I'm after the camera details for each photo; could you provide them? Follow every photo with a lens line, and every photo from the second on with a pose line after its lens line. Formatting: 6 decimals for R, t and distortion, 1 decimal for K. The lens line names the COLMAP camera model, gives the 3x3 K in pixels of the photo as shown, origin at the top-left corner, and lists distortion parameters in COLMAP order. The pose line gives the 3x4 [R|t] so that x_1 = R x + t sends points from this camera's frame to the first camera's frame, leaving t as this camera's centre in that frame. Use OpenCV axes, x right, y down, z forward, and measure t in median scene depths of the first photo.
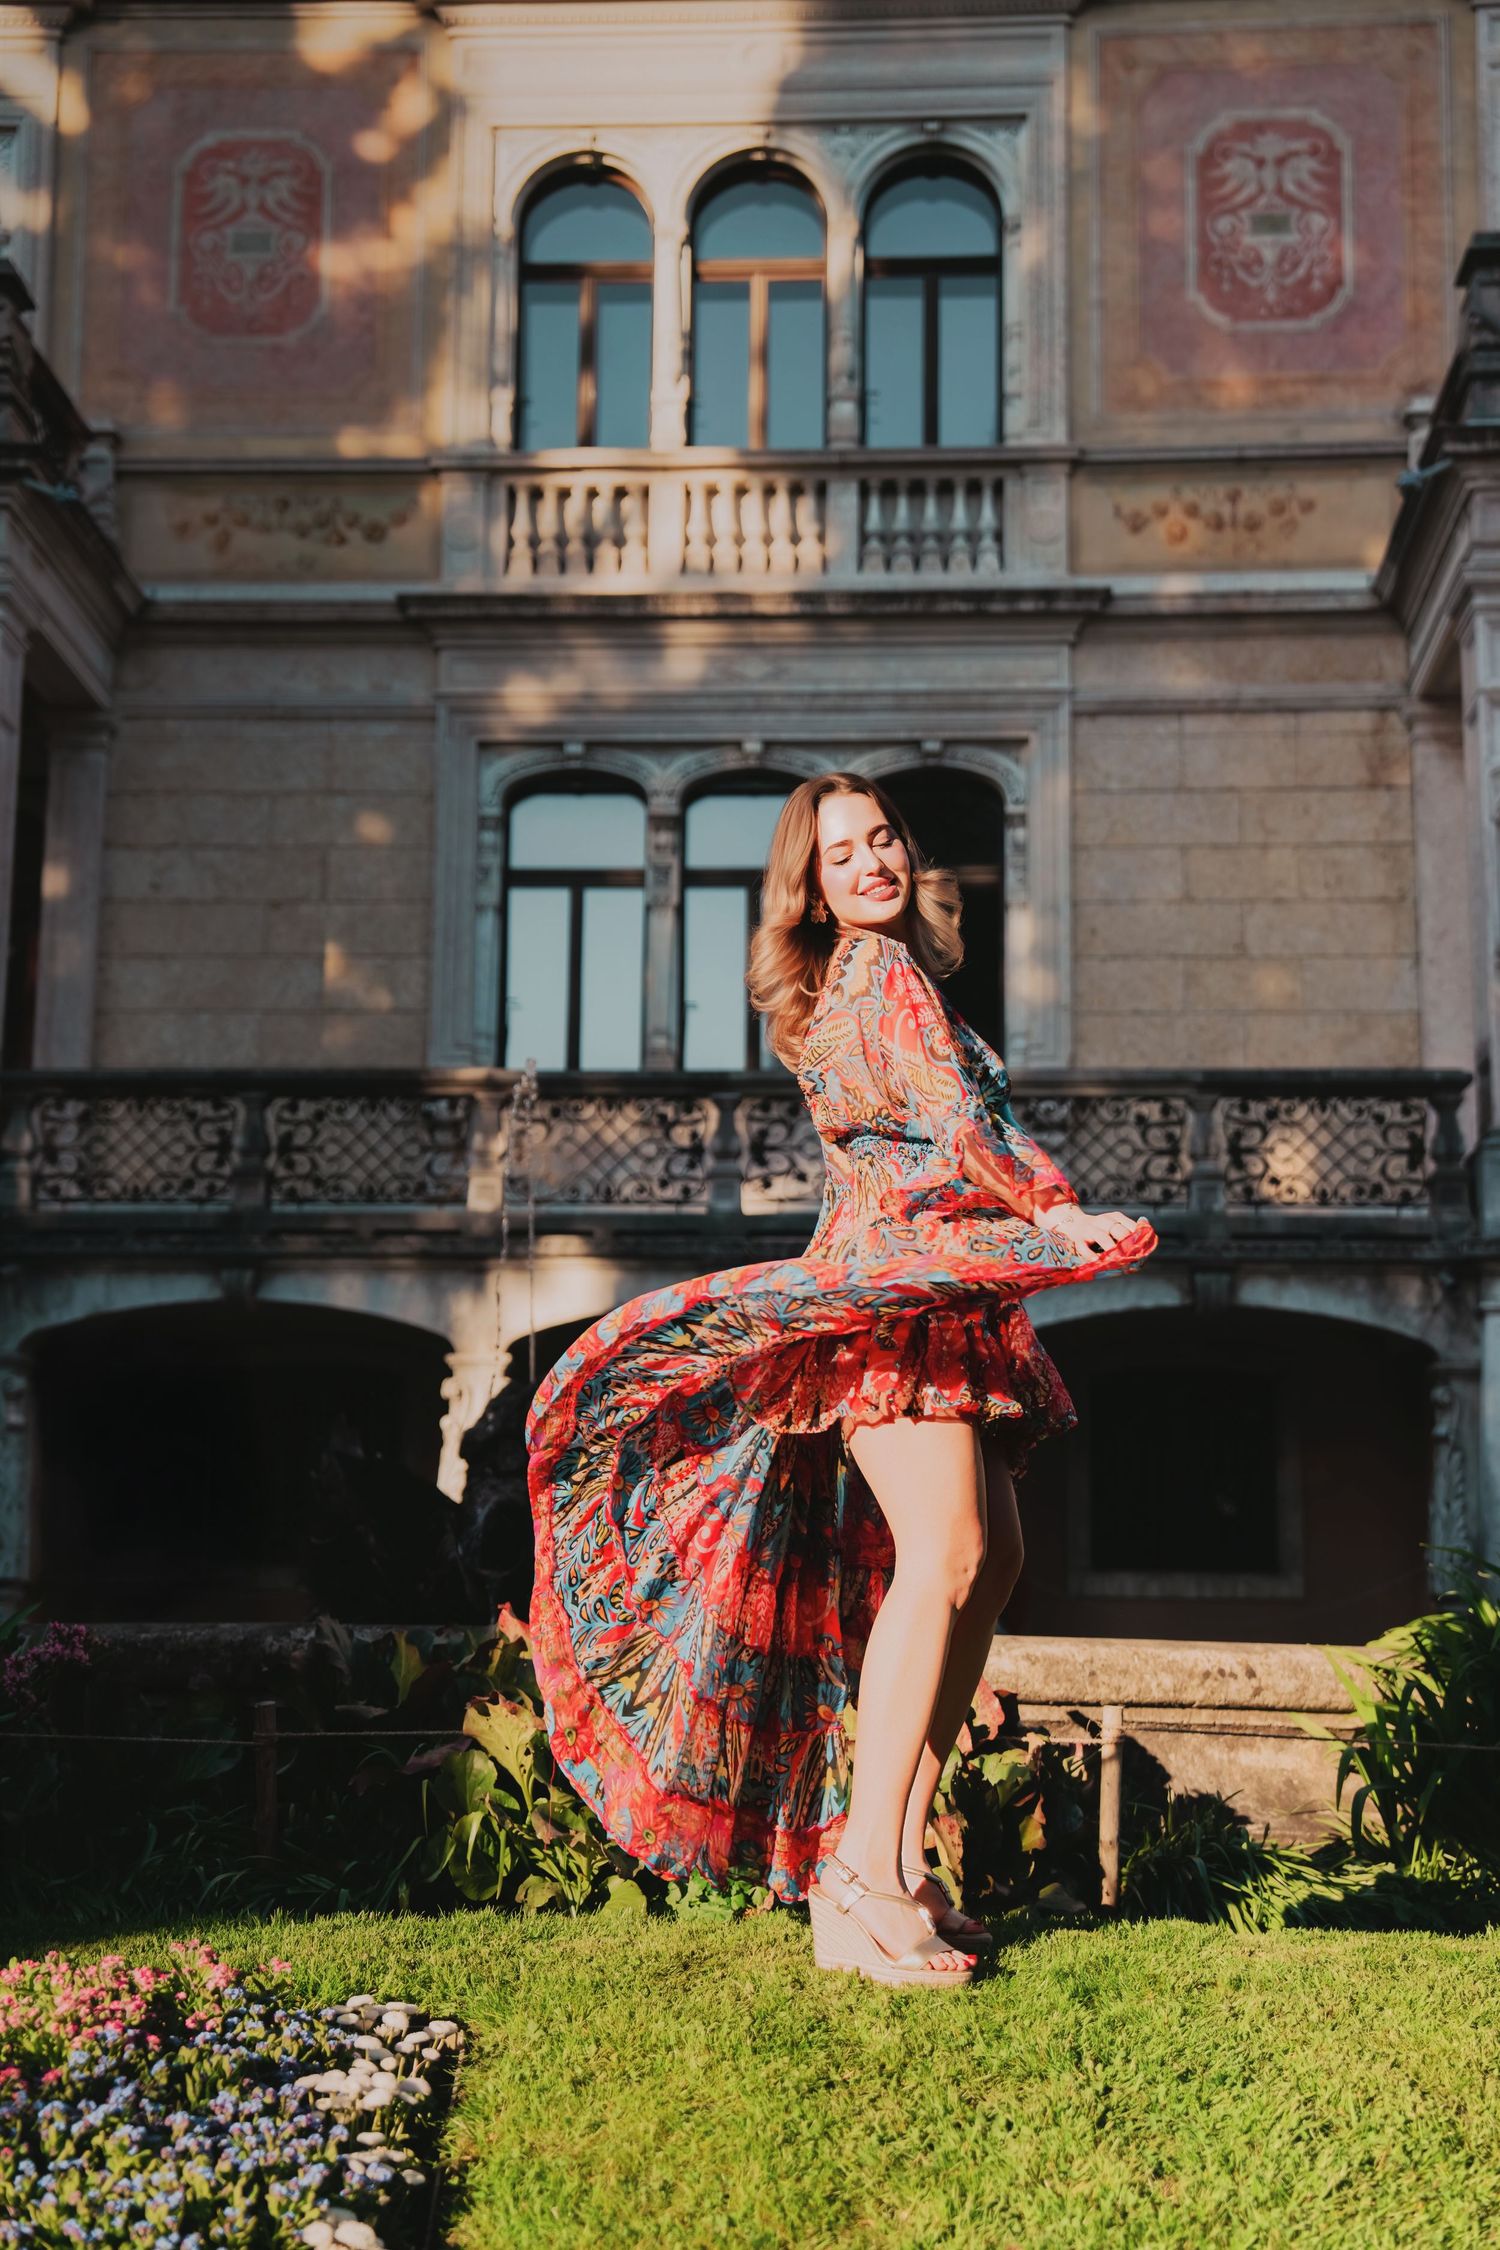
lens RADIAL K [[2930.9, 0, 750.0], [0, 2930.9, 1125.0], [0, 0, 1]] dist [0.147274, 0.002773]
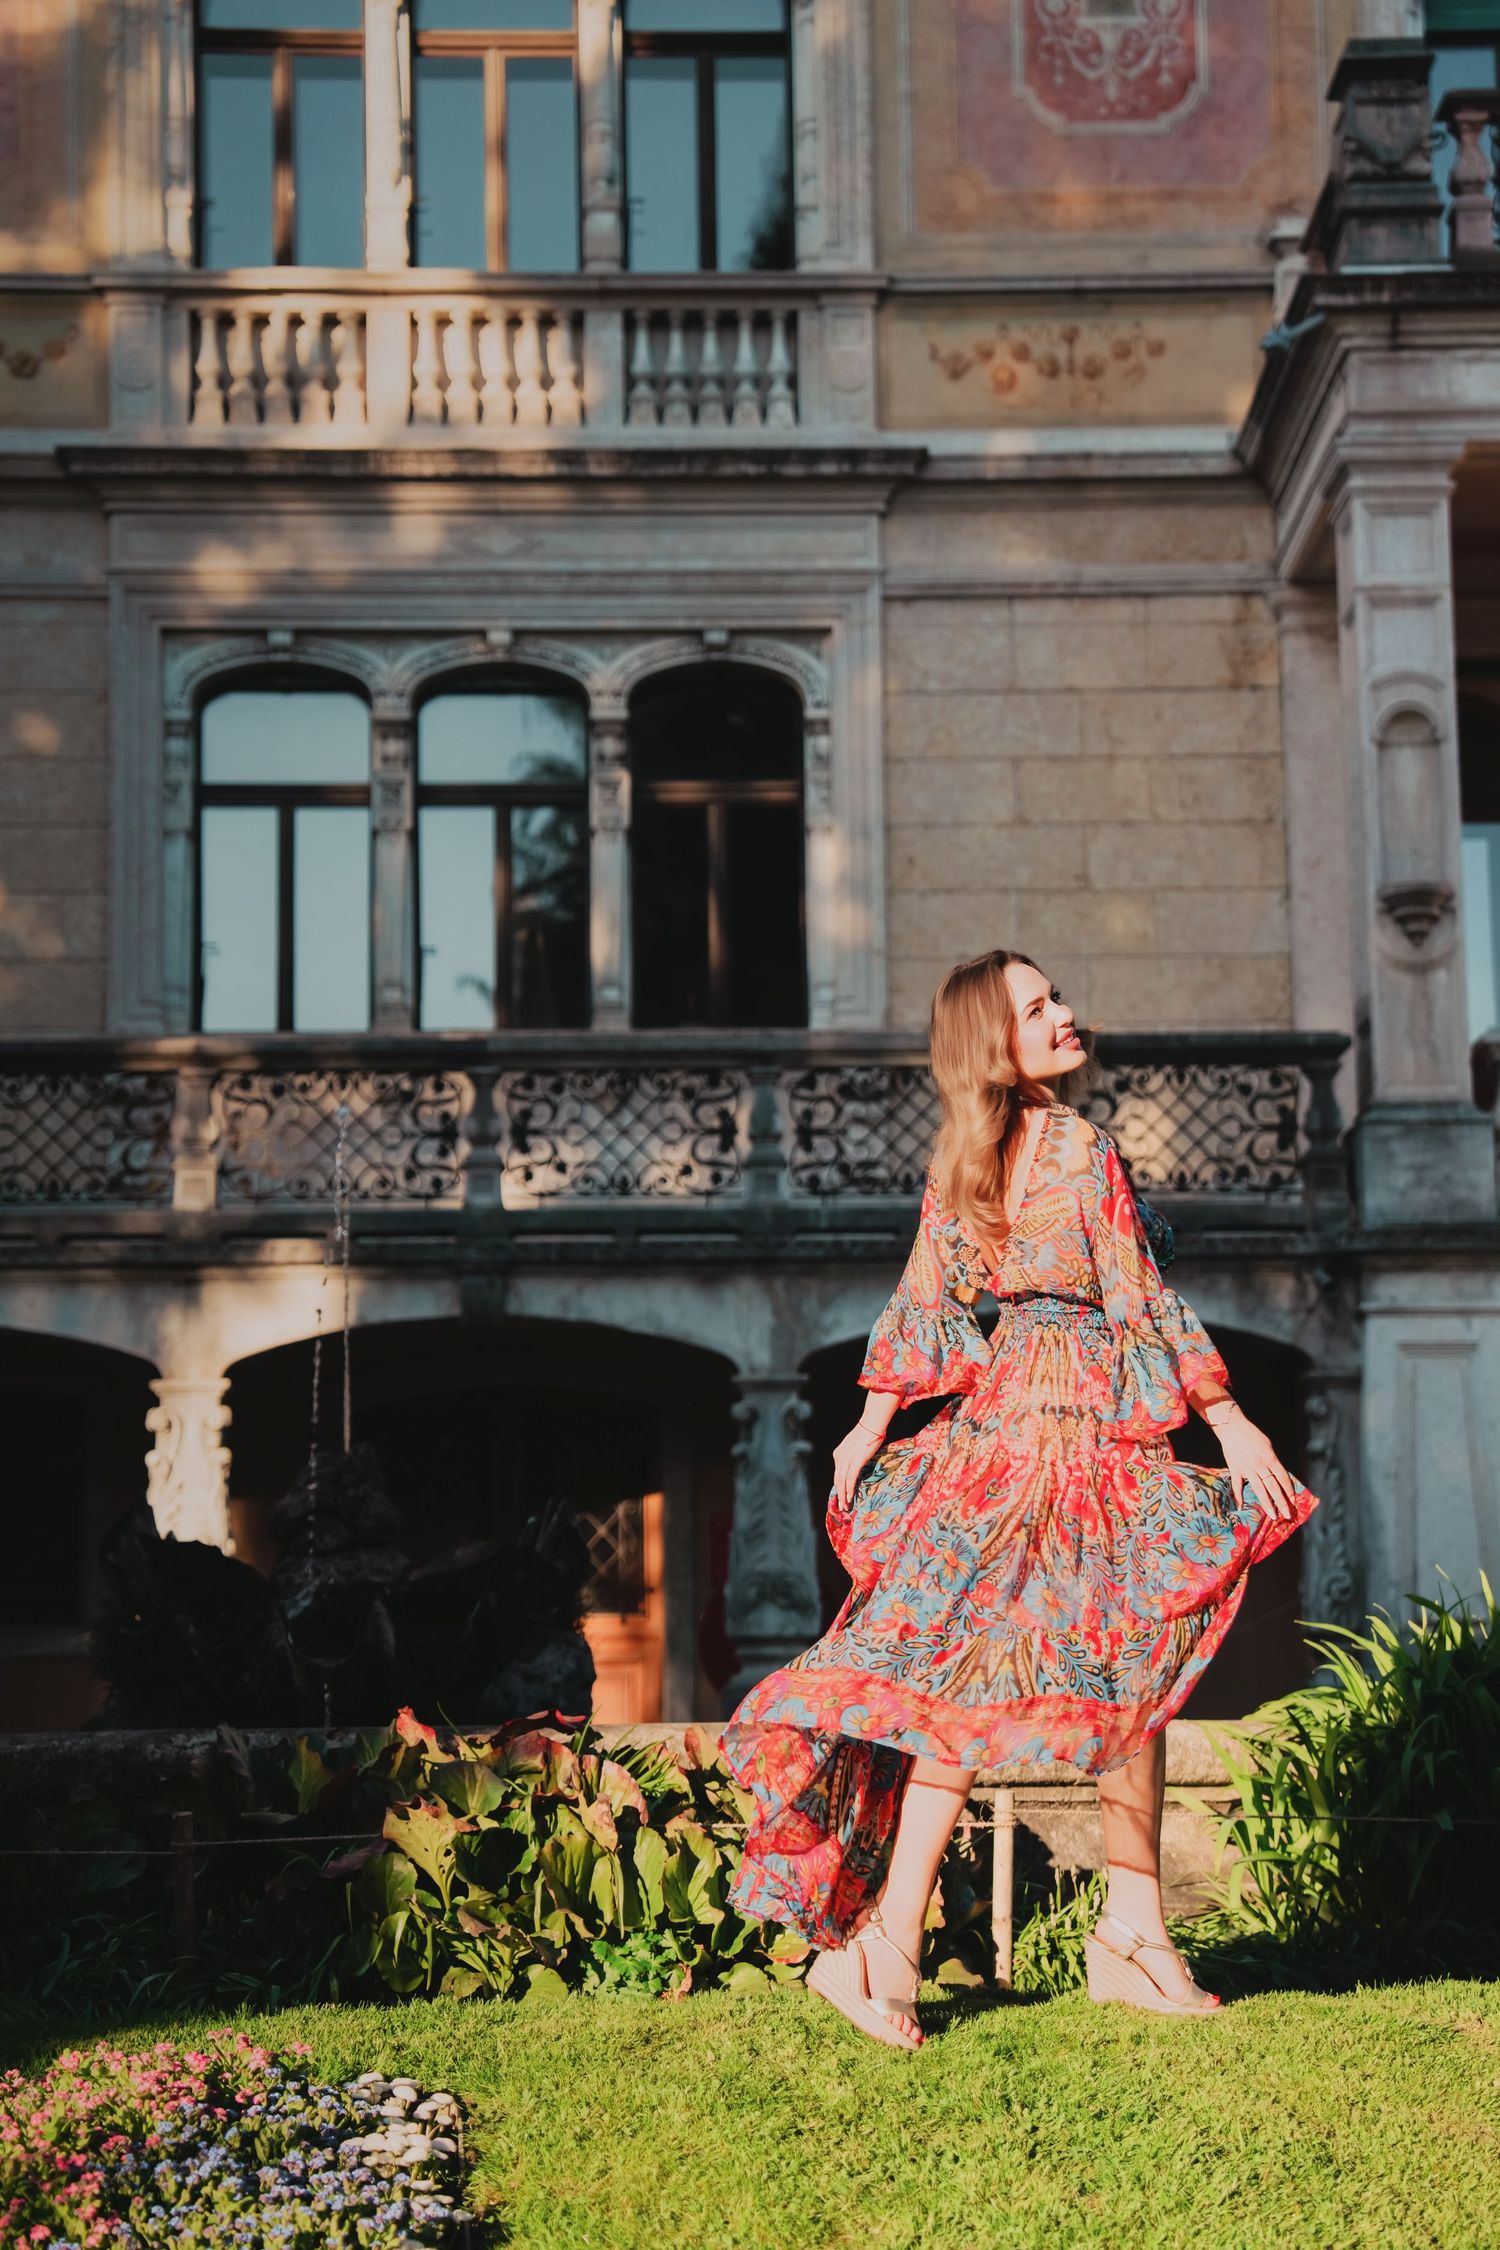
lens RADIAL K [[3902.9, 0, 778.7], [0, 3902.9, 1131.0], [0, 0, 1]] dist [0.244213, -0.057253]
pose [[0.995608, -0.011319, 0.092937, -0.025148], [0.008355, 0.999446, 0.032221, -0.024657], [-0.093250, -0.031303, 0.995150, -0.109920]]
